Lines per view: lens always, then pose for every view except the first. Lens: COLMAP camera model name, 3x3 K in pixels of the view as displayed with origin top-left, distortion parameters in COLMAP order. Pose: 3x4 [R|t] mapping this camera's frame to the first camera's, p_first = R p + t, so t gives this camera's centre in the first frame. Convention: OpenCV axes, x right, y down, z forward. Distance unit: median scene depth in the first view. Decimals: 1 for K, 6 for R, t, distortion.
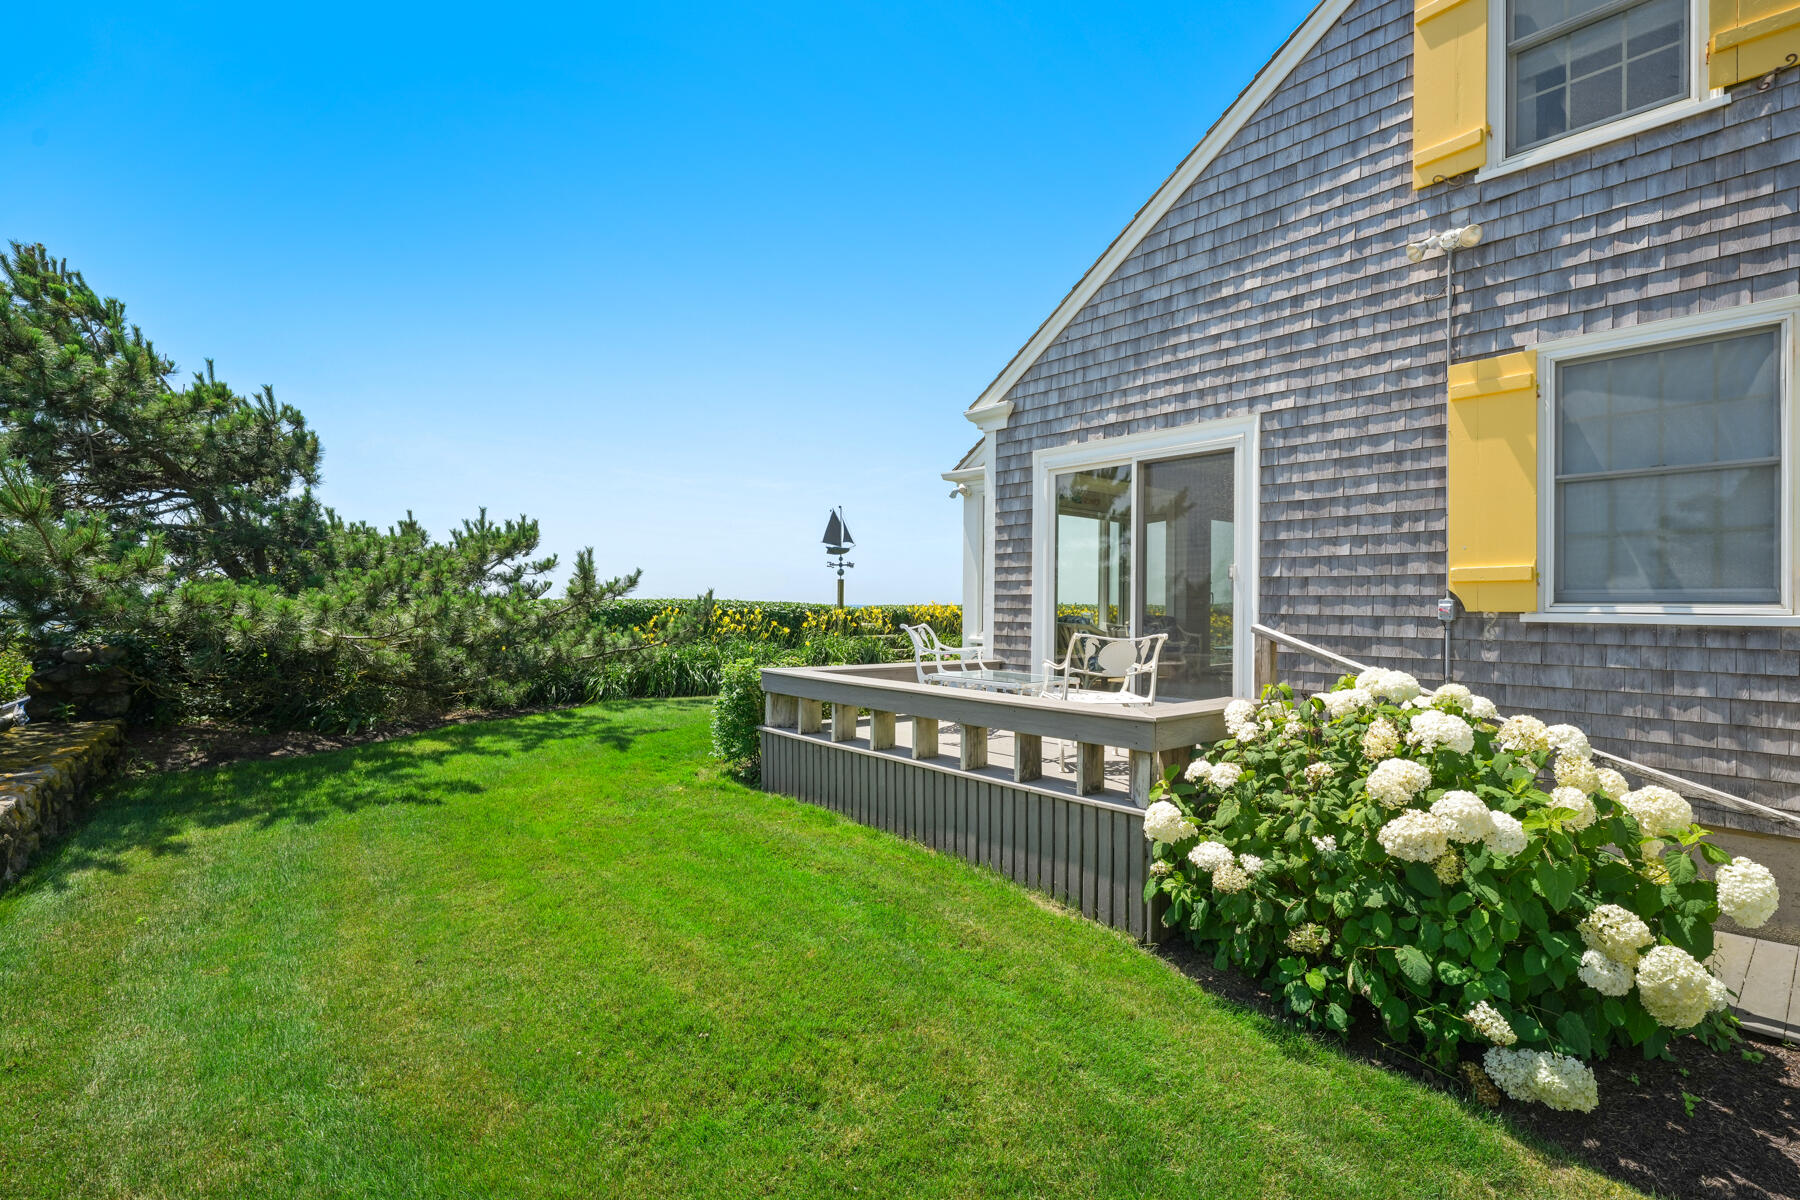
lens RADIAL K [[817.6, 0, 893.3], [0, 817.6, 606.6], [0, 0, 1]] dist [0.001428, 0.000533]
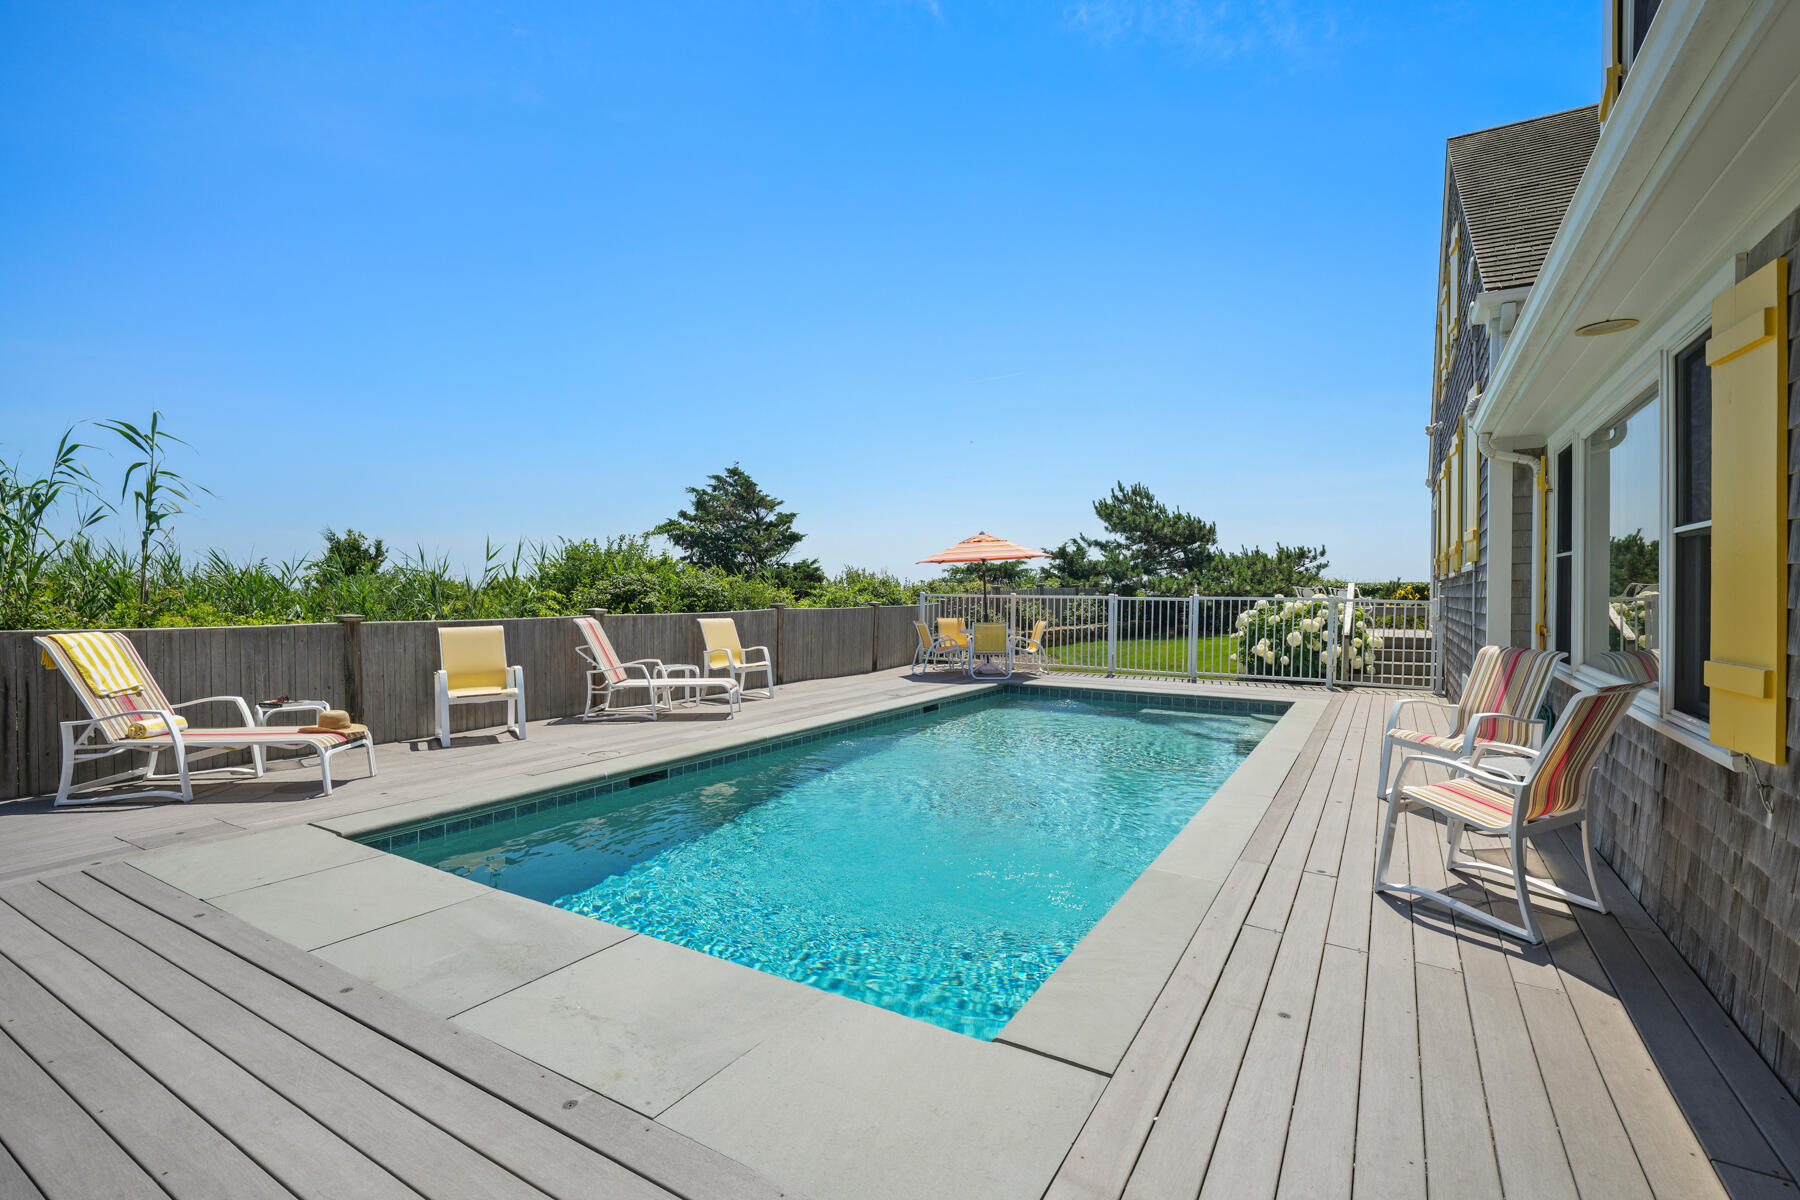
lens RADIAL K [[817.6, 0, 893.3], [0, 817.6, 606.6], [0, 0, 1]] dist [0.001428, 0.000533]
pose [[0.284656, 0.016886, -0.958481, 1.653534], [-0.011956, 0.999830, 0.014064, 0.049322], [0.958555, 0.007457, 0.284809, -0.828843]]
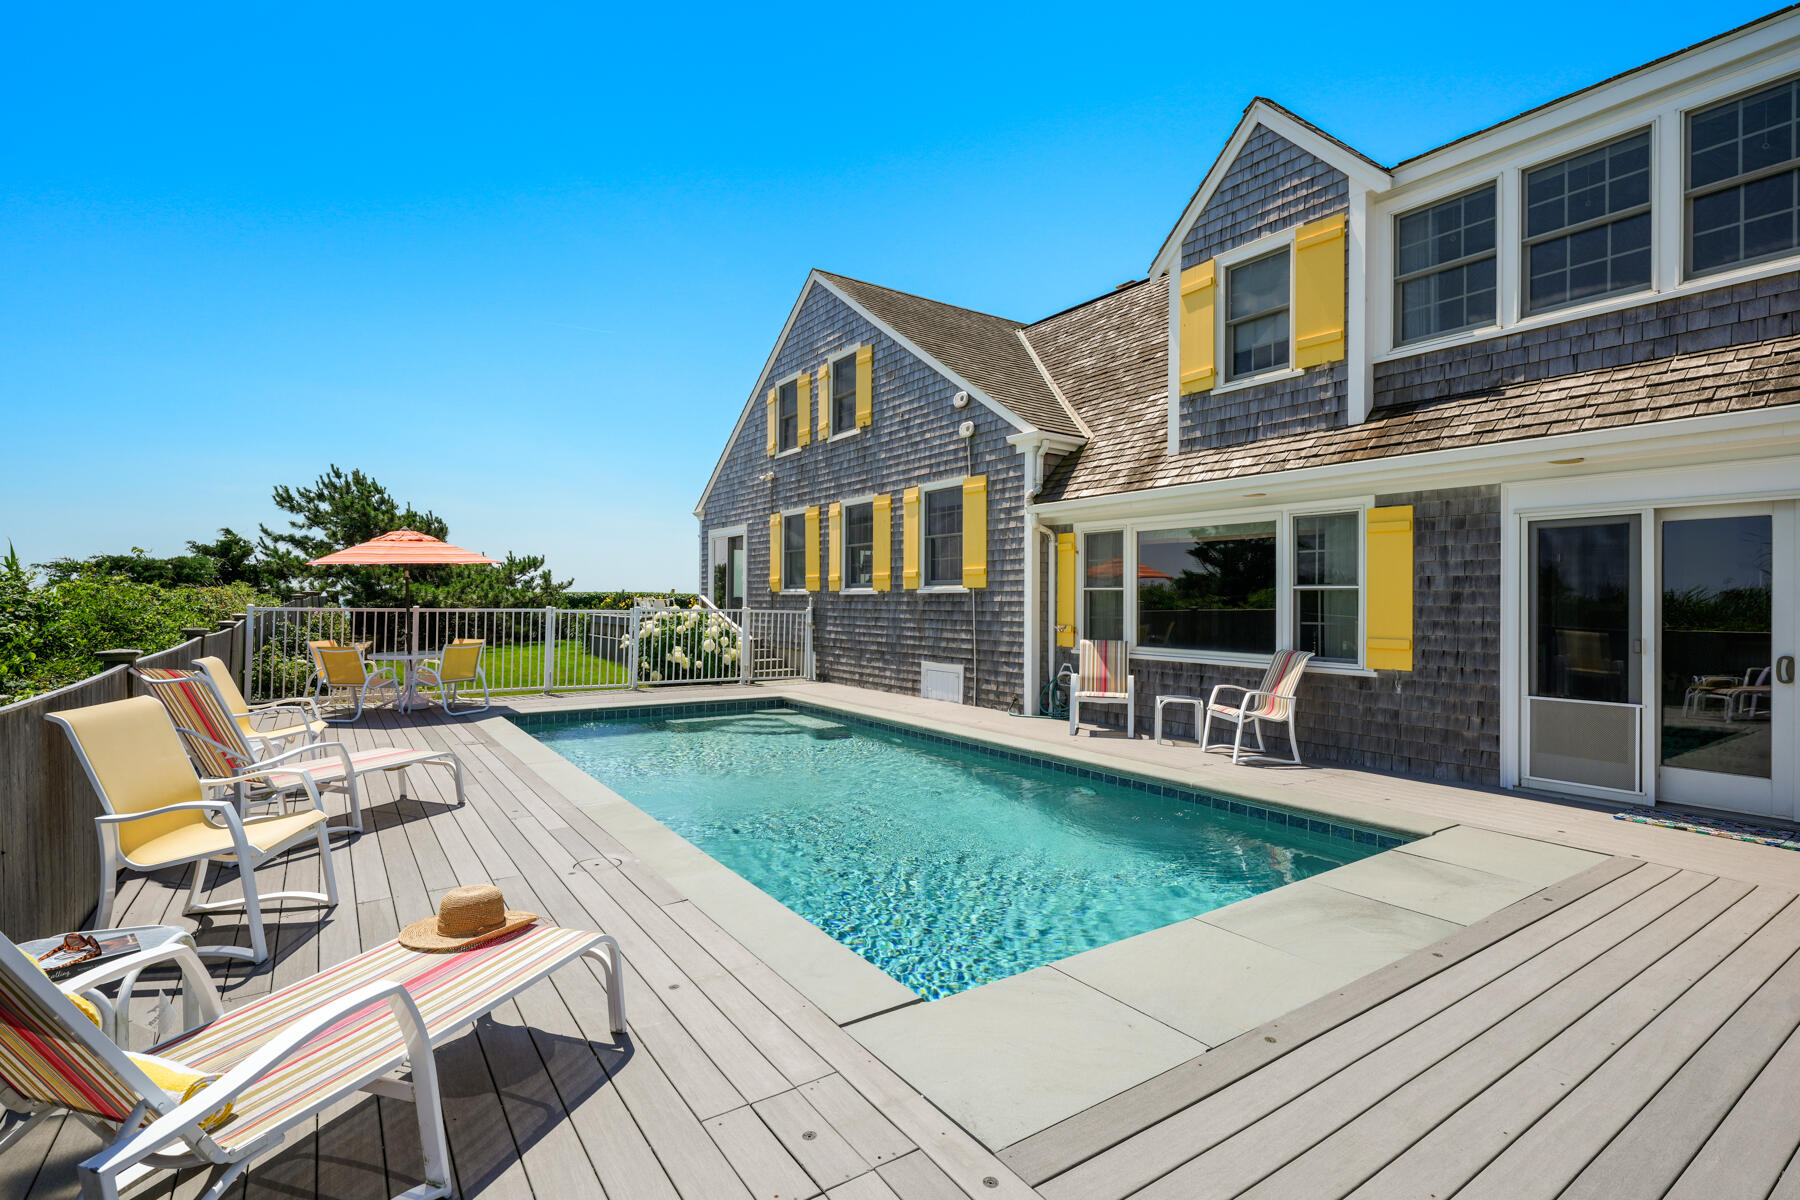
lens RADIAL K [[840.5, 0, 900.0], [0, 840.5, 600.0], [0, 0, 1]] dist [-0.004371, -0.000827]
pose [[0.991406, 0.006223, -0.130672, 1.044277], [-0.007882, 0.999895, -0.012182, 0.043239], [0.130583, 0.013107, 0.991351, -1.413356]]
